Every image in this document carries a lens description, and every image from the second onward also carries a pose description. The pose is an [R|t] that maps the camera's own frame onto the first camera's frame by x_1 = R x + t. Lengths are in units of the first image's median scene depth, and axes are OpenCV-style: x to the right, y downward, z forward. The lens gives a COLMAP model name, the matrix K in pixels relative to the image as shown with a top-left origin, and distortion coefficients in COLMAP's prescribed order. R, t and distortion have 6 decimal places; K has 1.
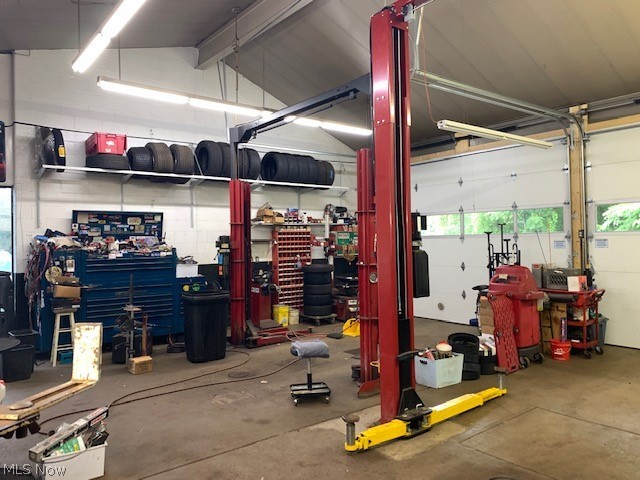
lens RADIAL K [[500.9, 0, 320.0], [0, 500.9, 240.0], [0, 0, 1]] dist [0.020958, -0.000614]
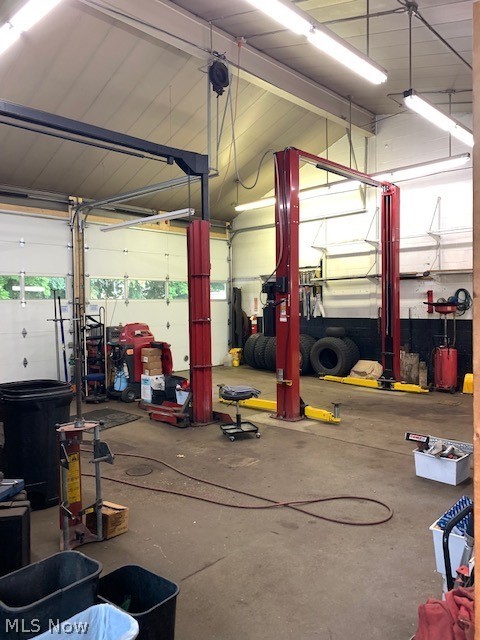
lens RADIAL K [[500.9, 0, 248.9], [0, 500.9, 319.8], [0, 0, 1]] dist [0.020958, -0.000614]
pose [[-0.173231, -0.007594, 0.984852, -1.096980], [0.022963, 0.999667, 0.011747, 0.042148], [-0.984613, 0.024650, -0.172999, 1.136613]]
